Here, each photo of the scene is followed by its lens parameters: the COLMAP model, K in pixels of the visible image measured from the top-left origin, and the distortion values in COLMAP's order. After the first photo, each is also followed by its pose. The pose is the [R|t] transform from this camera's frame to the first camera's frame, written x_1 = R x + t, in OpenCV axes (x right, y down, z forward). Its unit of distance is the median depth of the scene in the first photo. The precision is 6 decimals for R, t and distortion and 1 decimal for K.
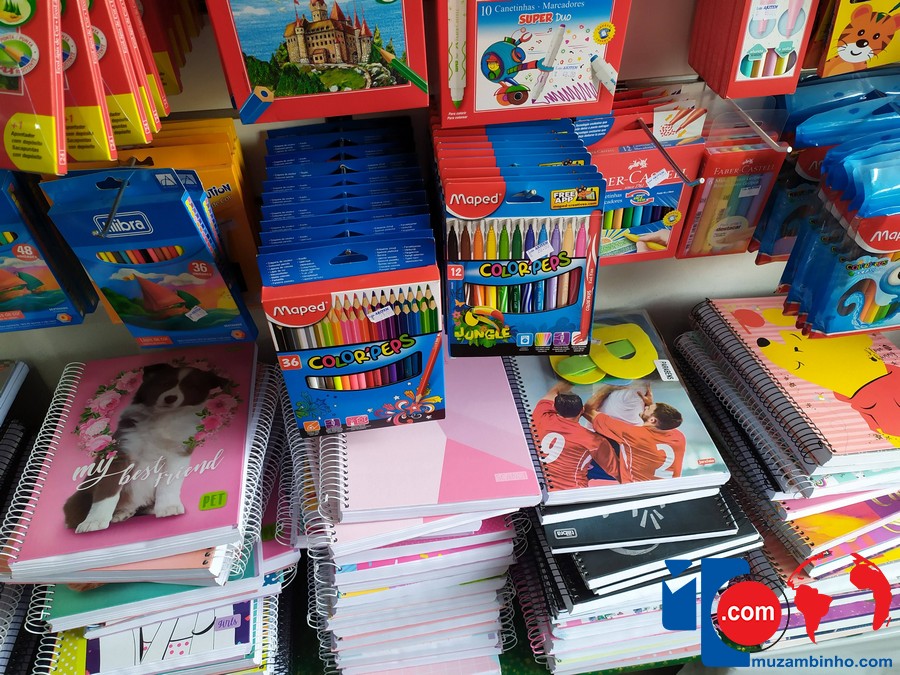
lens RADIAL K [[681.5, 0, 440.1], [0, 681.5, 339.8], [0, 0, 1]] dist [0.044103, -0.046572]
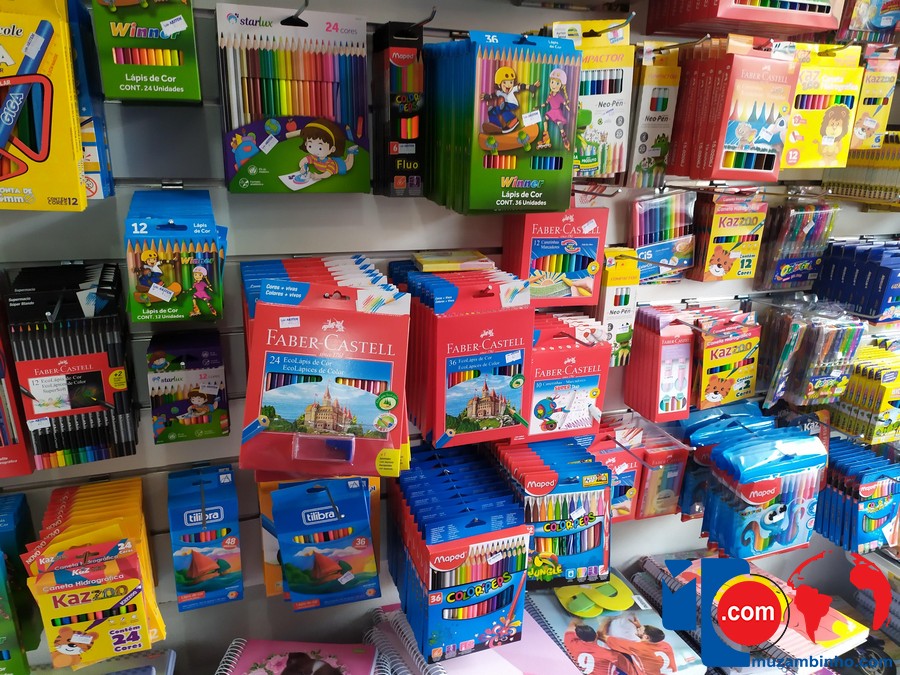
lens RADIAL K [[681.5, 0, 436.1], [0, 681.5, 344.2], [0, 0, 1]] dist [0.044103, -0.046572]
pose [[0.980113, -0.018914, 0.197538, -0.476879], [0.101472, 0.903232, -0.416983, 0.147678], [-0.170536, 0.428735, 0.887189, -0.558820]]
